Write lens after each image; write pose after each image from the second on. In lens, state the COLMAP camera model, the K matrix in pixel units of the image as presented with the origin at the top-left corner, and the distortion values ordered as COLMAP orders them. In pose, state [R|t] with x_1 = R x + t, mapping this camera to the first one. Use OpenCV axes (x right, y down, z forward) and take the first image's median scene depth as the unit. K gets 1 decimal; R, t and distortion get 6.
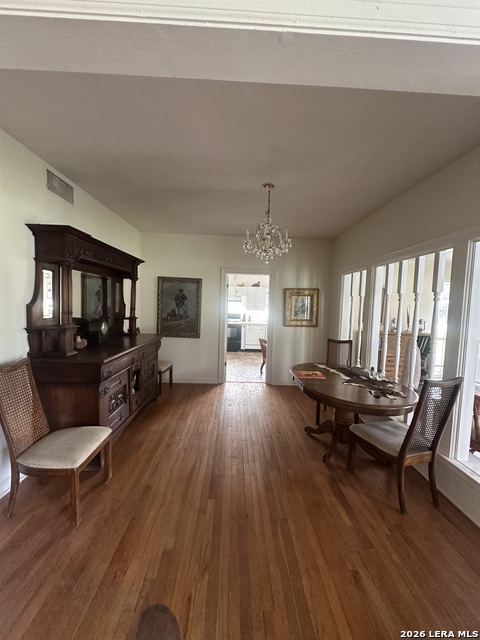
lens RADIAL K [[255.2, 0, 240.5], [0, 255.2, 319.7], [0, 0, 1]] dist [0.002894, 0.000104]
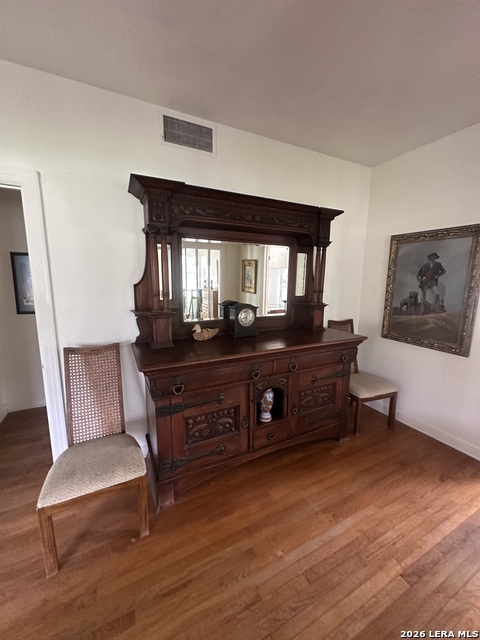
lens RADIAL K [[255.2, 0, 239.6], [0, 255.2, 320.5], [0, 0, 1]] dist [0.002894, 0.000104]
pose [[0.430803, 0.113953, -0.895223, 0.090573], [-0.049976, 0.993486, 0.102411, -0.025372], [0.901061, 0.000621, 0.433691, 0.554549]]
